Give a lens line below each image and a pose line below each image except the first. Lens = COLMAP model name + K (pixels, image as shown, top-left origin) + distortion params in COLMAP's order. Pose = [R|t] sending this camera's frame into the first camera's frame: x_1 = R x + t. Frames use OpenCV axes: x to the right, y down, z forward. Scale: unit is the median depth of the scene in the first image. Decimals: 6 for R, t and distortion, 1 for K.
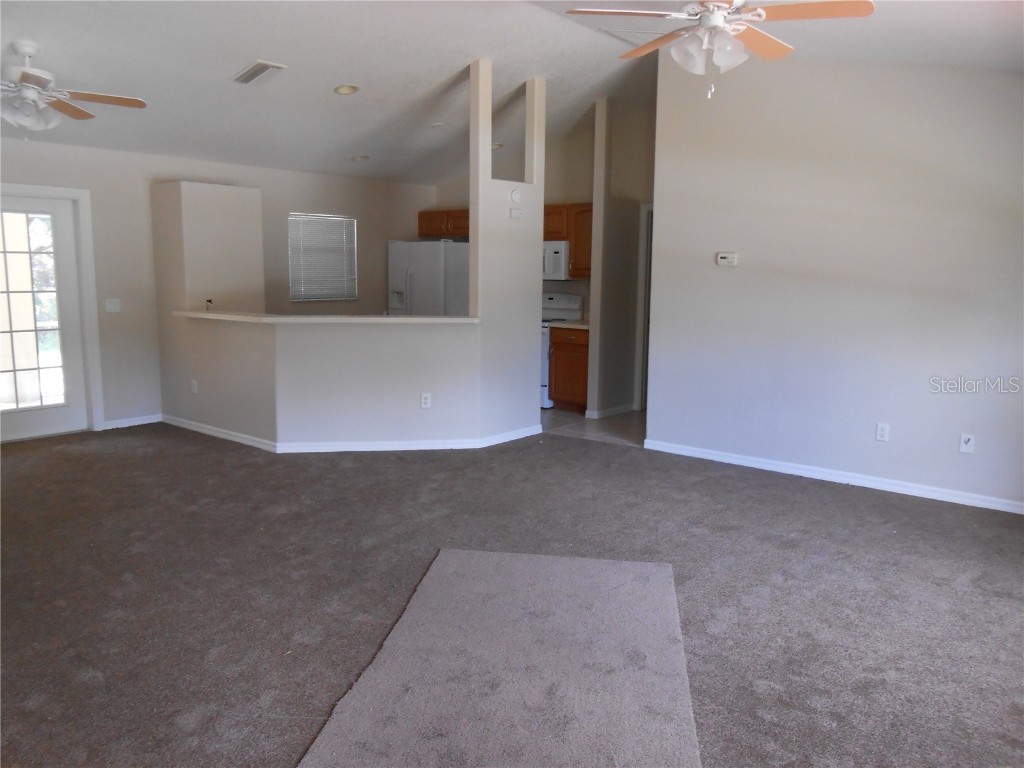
lens RADIAL K [[789.6, 0, 514.0], [0, 789.6, 384.9], [0, 0, 1]] dist [-0.003379, -0.000627]
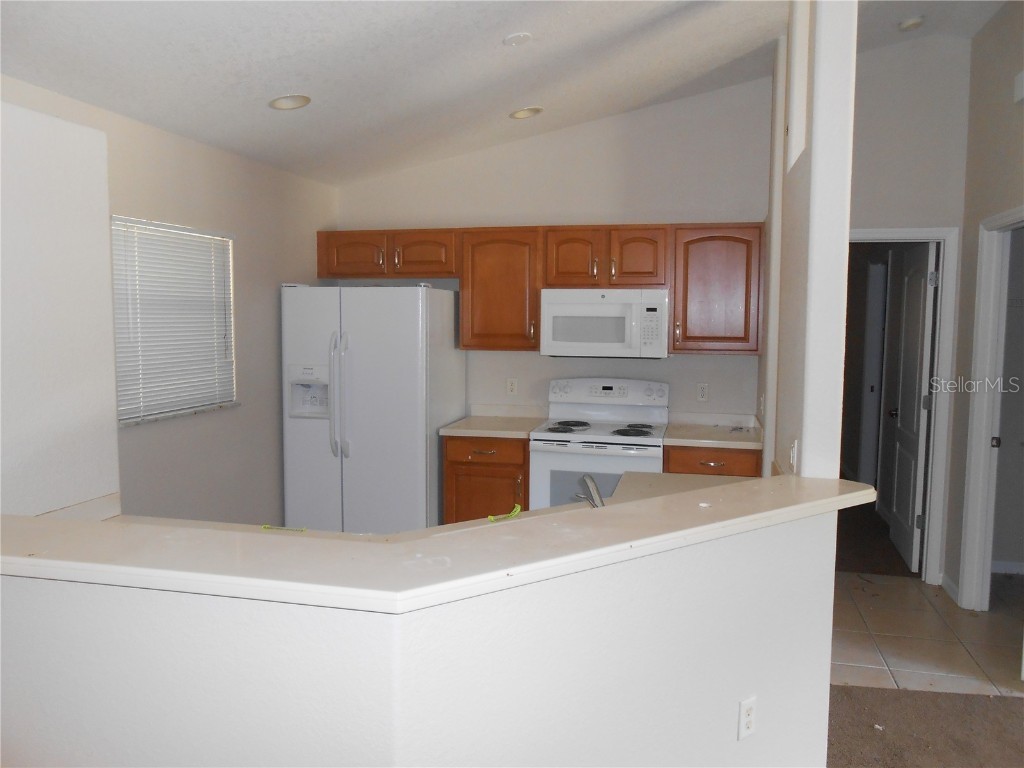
lens RADIAL K [[789.6, 0, 513.5], [0, 789.6, 381.2], [0, 0, 1]] dist [-0.003379, -0.000627]
pose [[0.894669, -0.040203, 0.444917, -0.263582], [0.066838, 0.996779, -0.044332, -0.091704], [-0.441702, 0.069400, 0.894474, 0.506381]]
